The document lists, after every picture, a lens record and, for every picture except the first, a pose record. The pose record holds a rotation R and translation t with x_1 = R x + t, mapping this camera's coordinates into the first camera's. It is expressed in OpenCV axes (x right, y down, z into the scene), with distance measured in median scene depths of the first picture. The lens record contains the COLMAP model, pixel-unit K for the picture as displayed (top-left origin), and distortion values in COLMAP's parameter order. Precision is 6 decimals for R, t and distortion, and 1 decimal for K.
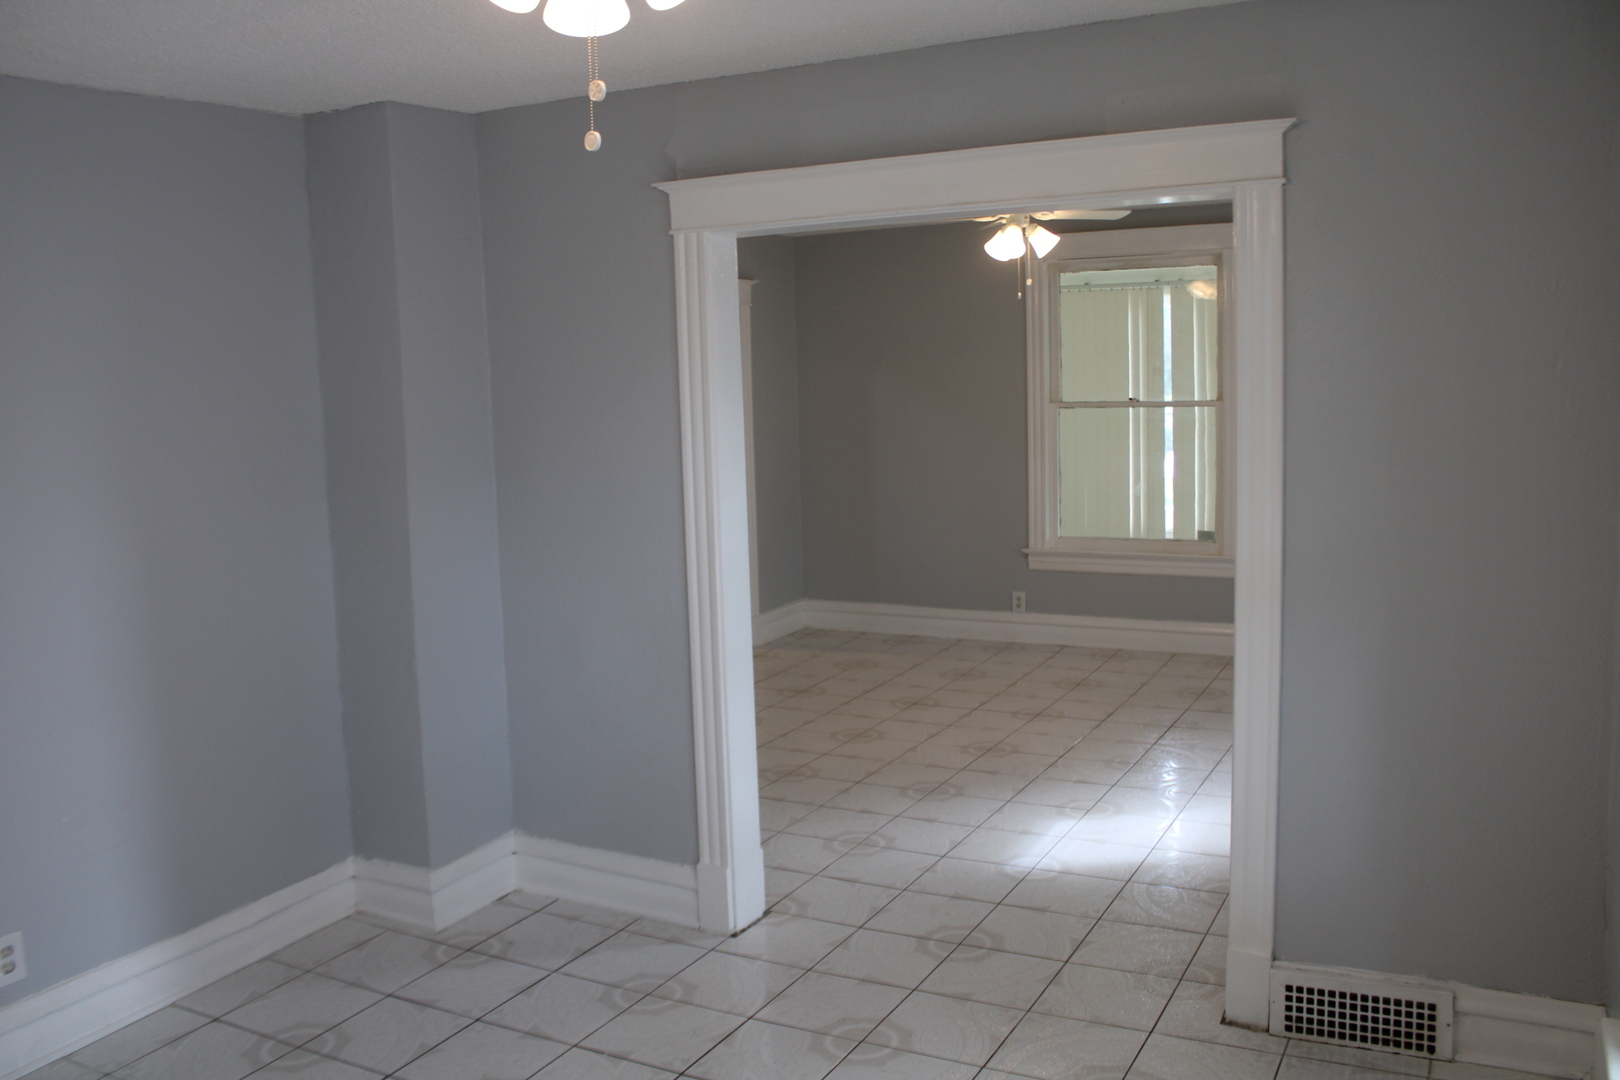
lens RADIAL K [[1359.5, 0, 816.5], [0, 1359.5, 519.1], [0, 0, 1]] dist [-0.152489, 0.141055]
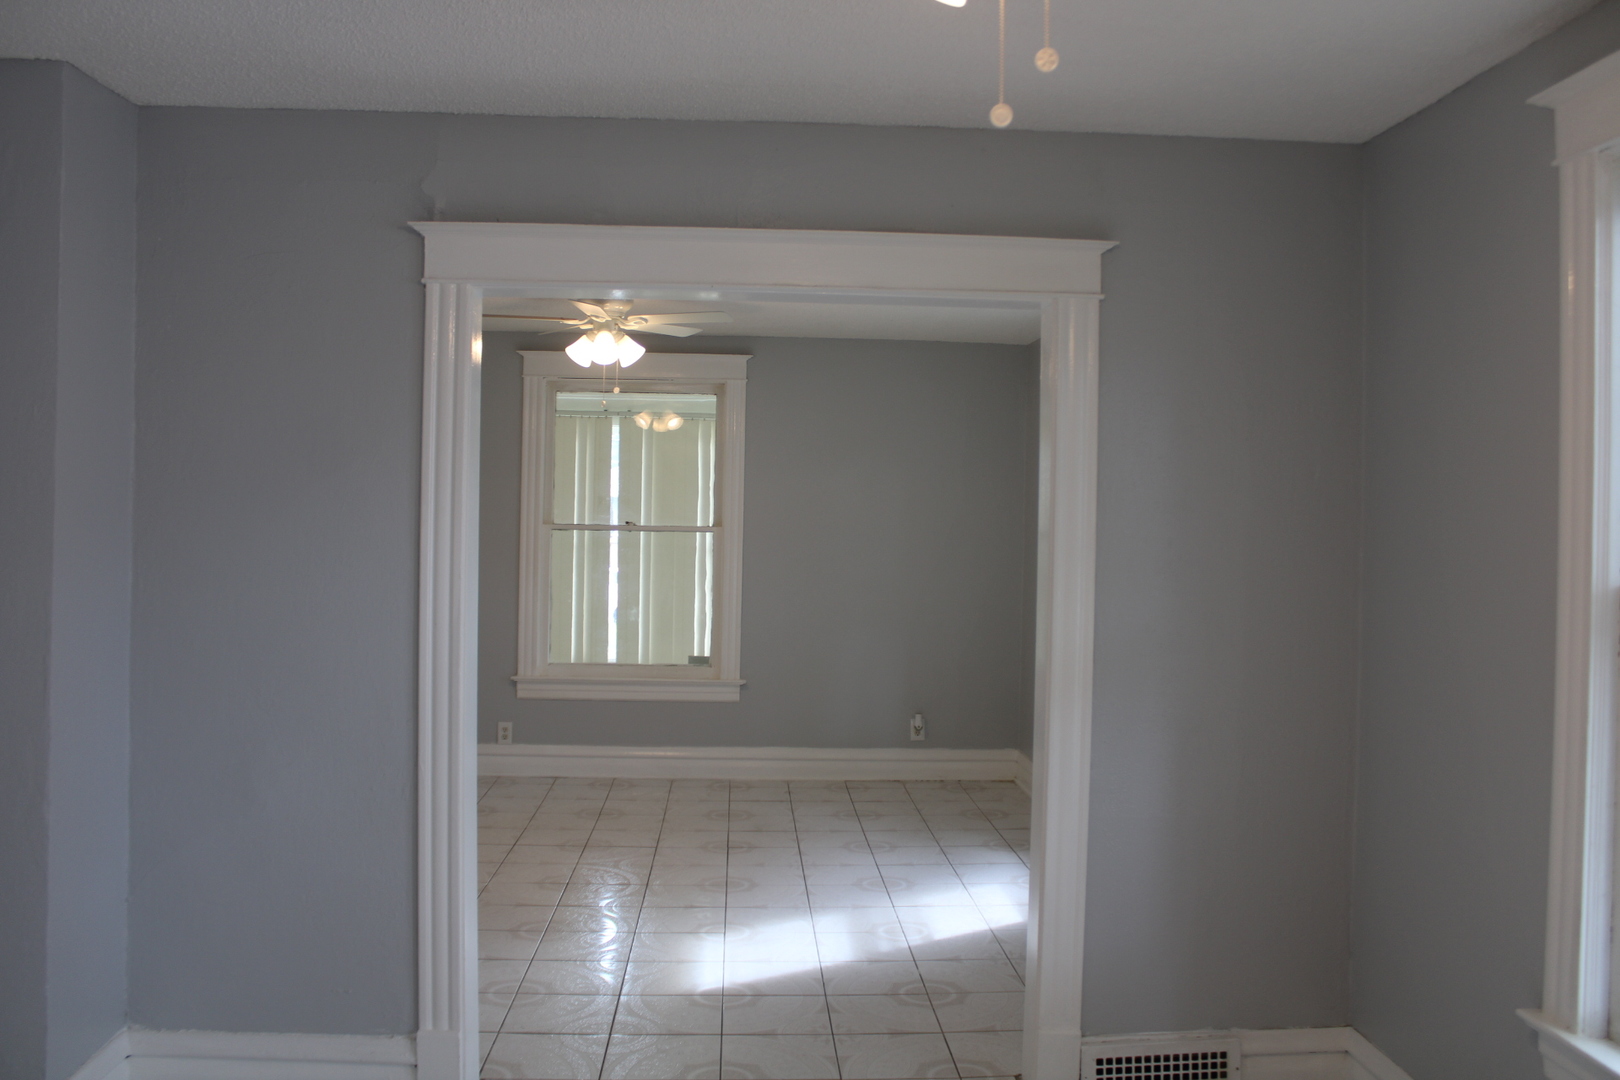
lens RADIAL K [[1359.5, 0, 816.5], [0, 1359.5, 519.1], [0, 0, 1]] dist [-0.152489, 0.141055]
pose [[0.856678, 0.044840, 0.513899, -0.165248], [0.012078, 0.994198, -0.106883, 0.017033], [-0.515710, 0.097771, 0.851166, 0.079760]]
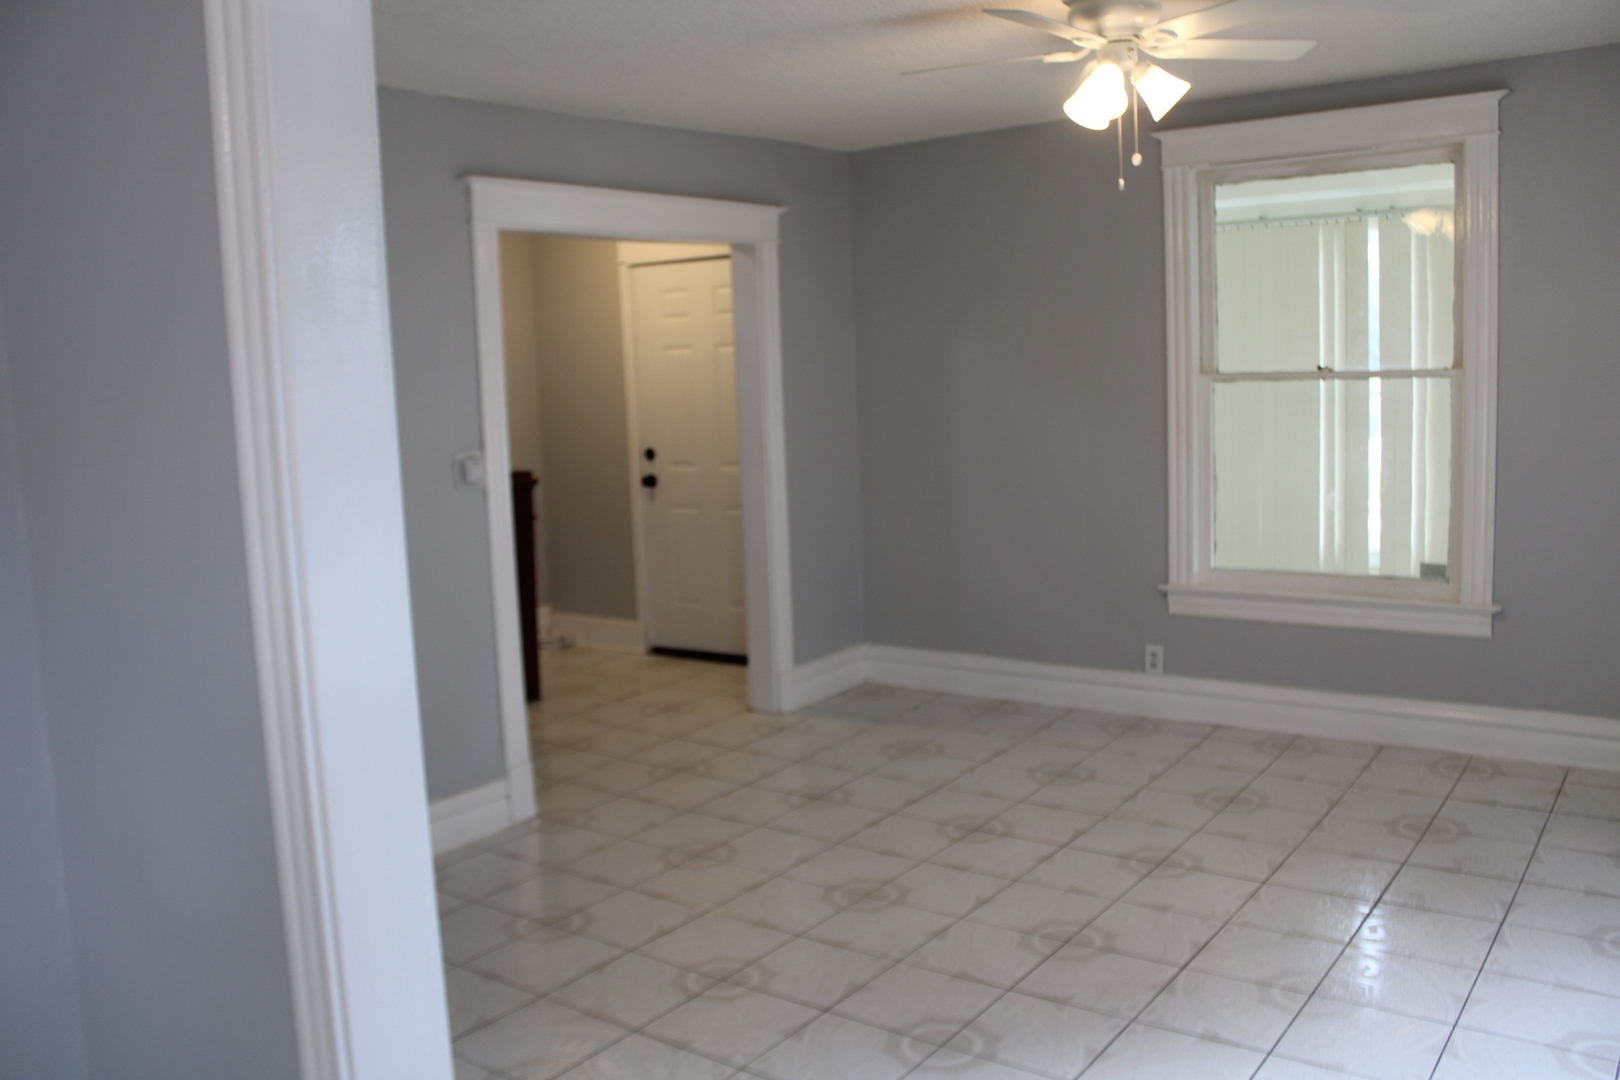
lens RADIAL K [[1359.5, 0, 816.5], [0, 1359.5, 519.1], [0, 0, 1]] dist [-0.152489, 0.141055]
pose [[0.990516, 0.006666, -0.137232, 0.076979], [-0.005335, 0.999935, 0.010065, -0.018963], [0.137291, -0.009237, 0.990488, 0.309284]]
